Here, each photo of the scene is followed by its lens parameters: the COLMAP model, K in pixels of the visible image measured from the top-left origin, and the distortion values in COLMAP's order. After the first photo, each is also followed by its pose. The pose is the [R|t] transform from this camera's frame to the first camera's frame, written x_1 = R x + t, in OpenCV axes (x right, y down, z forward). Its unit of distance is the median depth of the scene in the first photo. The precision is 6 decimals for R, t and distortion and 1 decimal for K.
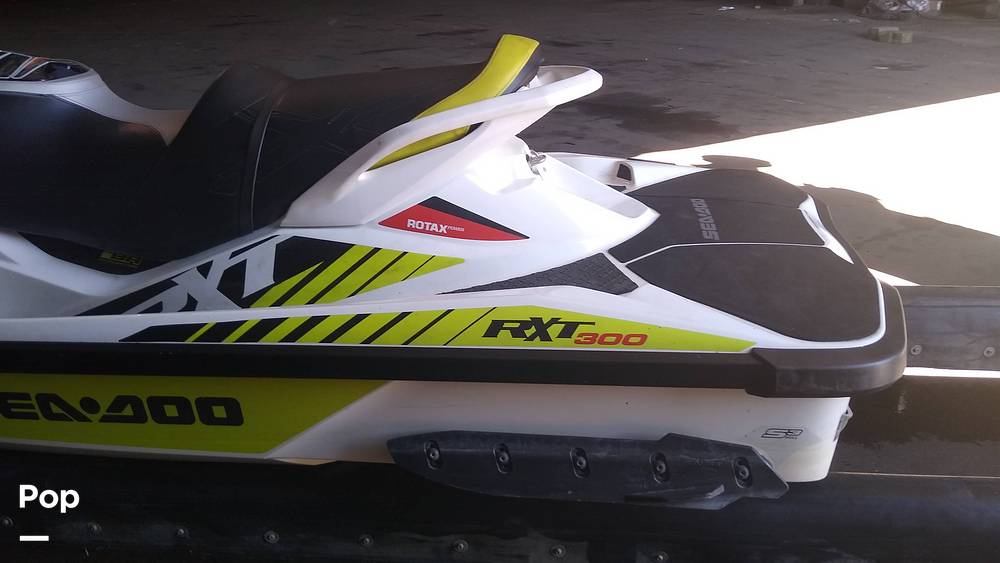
lens RADIAL K [[783.4, 0, 502.7], [0, 783.4, 285.0], [0, 0, 1]] dist [0.086921, -0.156424]
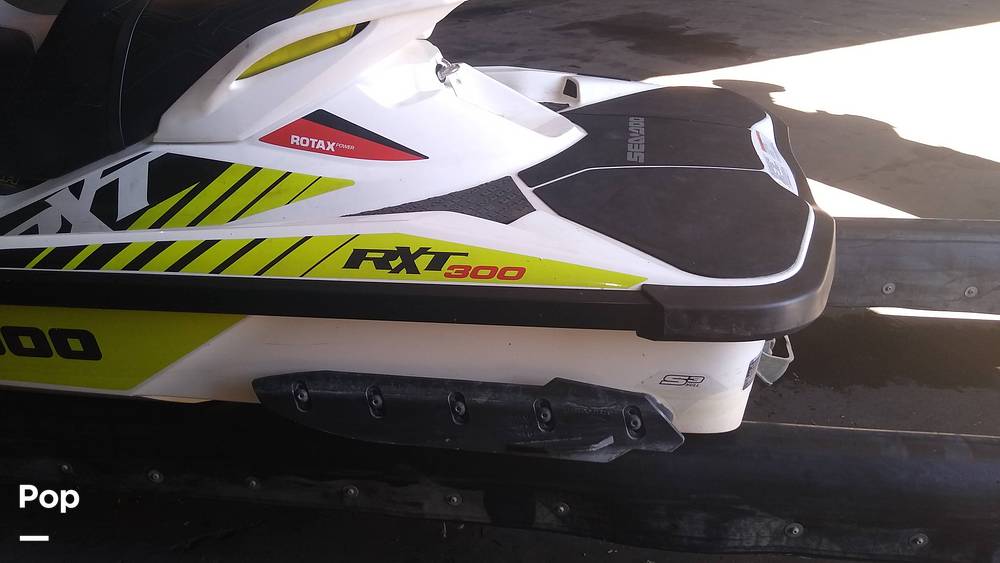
lens RADIAL K [[783.4, 0, 502.7], [0, 783.4, 285.0], [0, 0, 1]] dist [0.086921, -0.156424]
pose [[0.999149, 0.014920, -0.038446, 0.165700], [-0.011532, 0.996152, 0.086884, 0.005601], [0.039594, -0.086367, 0.995476, 0.107969]]
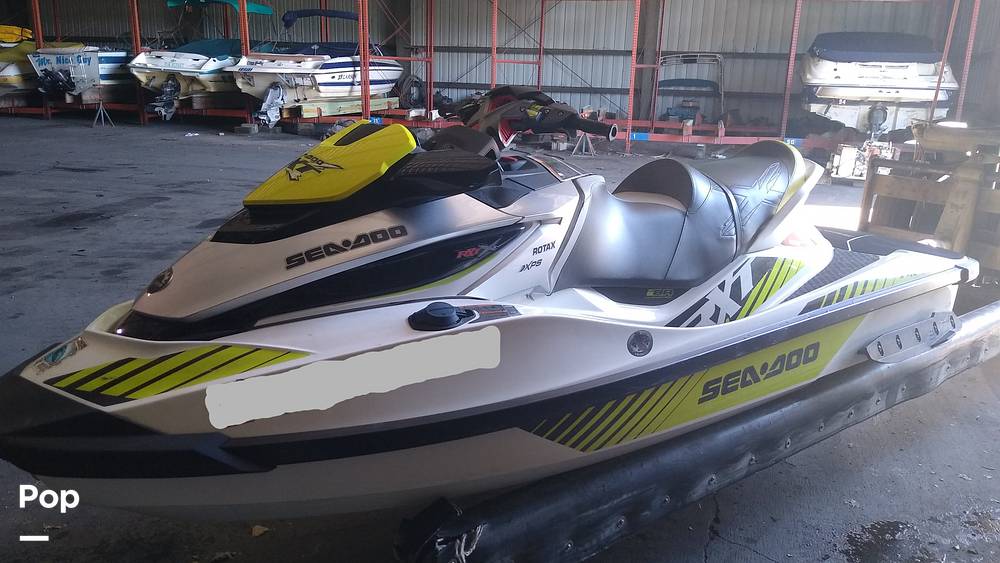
lens RADIAL K [[783.4, 0, 502.7], [0, 783.4, 285.0], [0, 0, 1]] dist [0.086921, -0.156424]
pose [[0.696417, -0.130979, 0.705583, -1.932651], [0.235788, 0.970380, -0.052591, -0.046299], [-0.677796, 0.202993, 0.706673, 0.216823]]
